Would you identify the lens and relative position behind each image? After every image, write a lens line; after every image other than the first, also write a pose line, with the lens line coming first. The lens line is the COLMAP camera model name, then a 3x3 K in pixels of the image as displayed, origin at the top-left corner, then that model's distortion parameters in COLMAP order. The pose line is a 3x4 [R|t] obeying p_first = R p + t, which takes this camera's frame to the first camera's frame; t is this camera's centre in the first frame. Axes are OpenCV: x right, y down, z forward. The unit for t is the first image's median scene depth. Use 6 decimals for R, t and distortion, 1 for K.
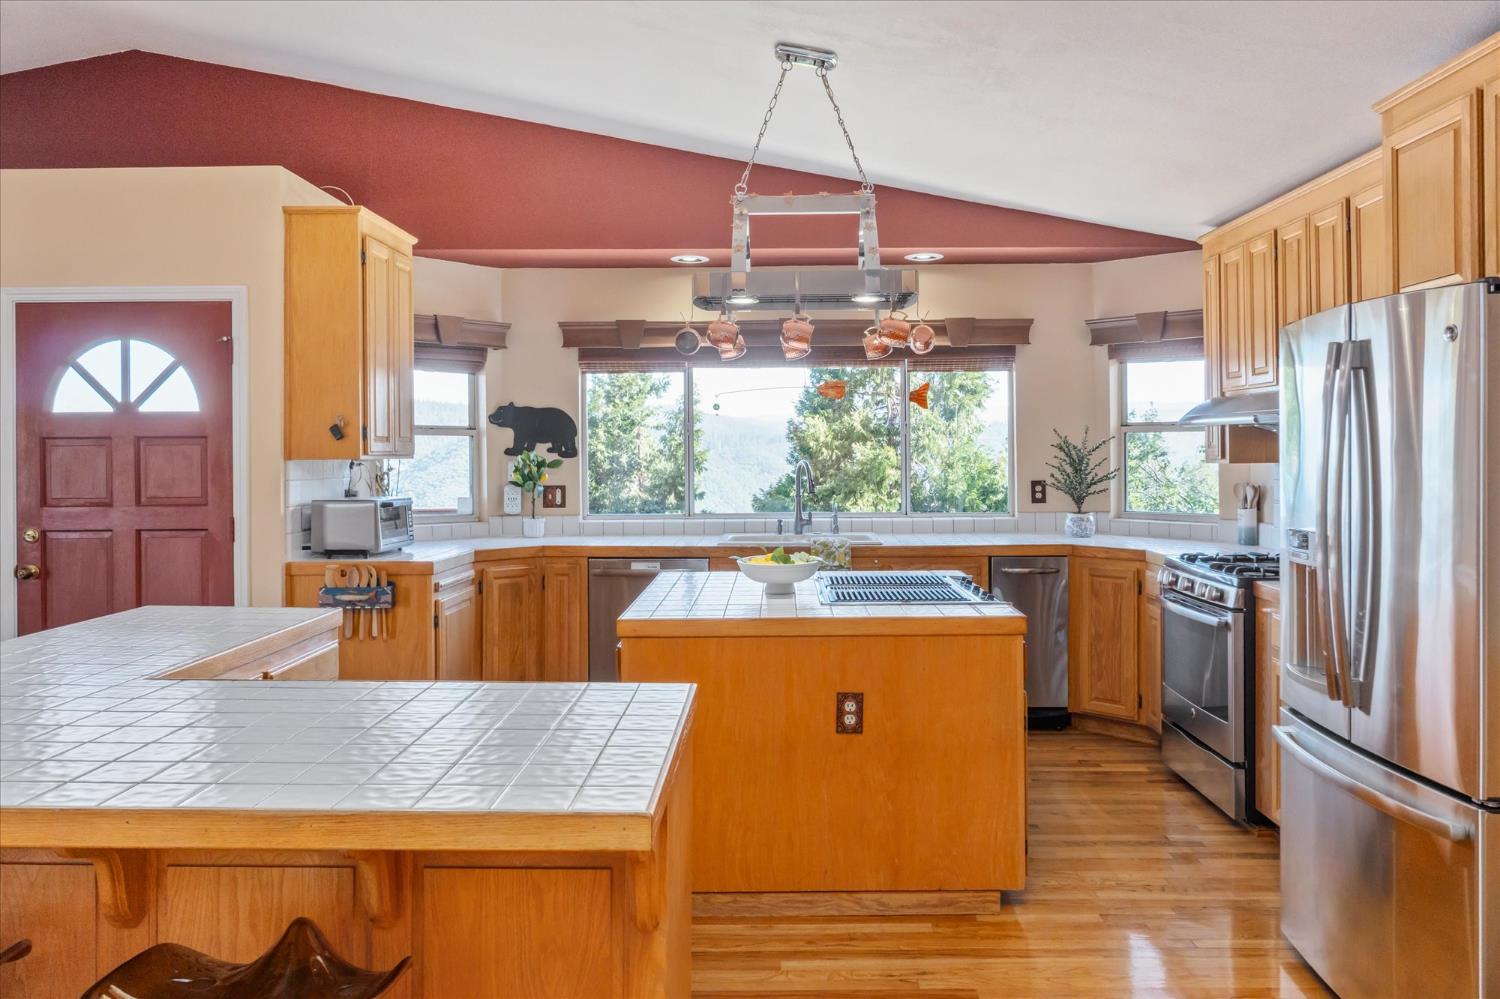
lens RADIAL K [[1049.4, 0, 744.8], [0, 1049.4, 478.2], [0, 0, 1]] dist [0.037724, -0.027470]
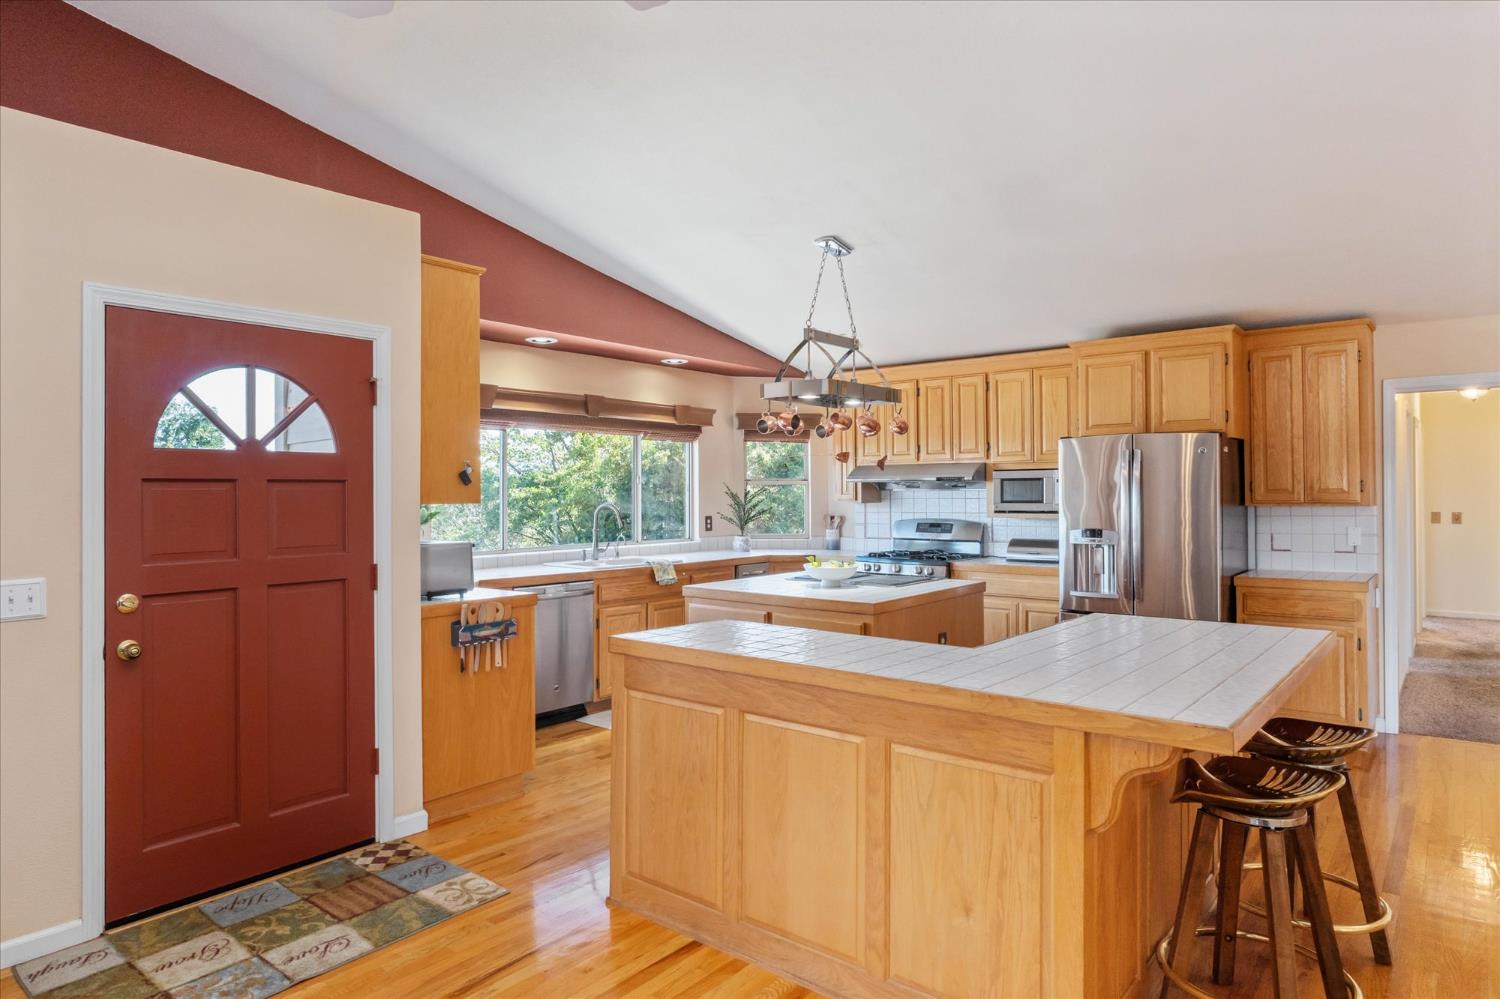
lens RADIAL K [[882.2, 0, 750.0], [0, 882.2, 499.5], [0, 0, 1]] dist [-0.000127, -0.000621]
pose [[0.612646, 0.001468, 0.790356, -0.904949], [0.011923, 0.999867, -0.011100, -0.008986], [-0.790268, 0.016223, 0.612547, 0.231574]]
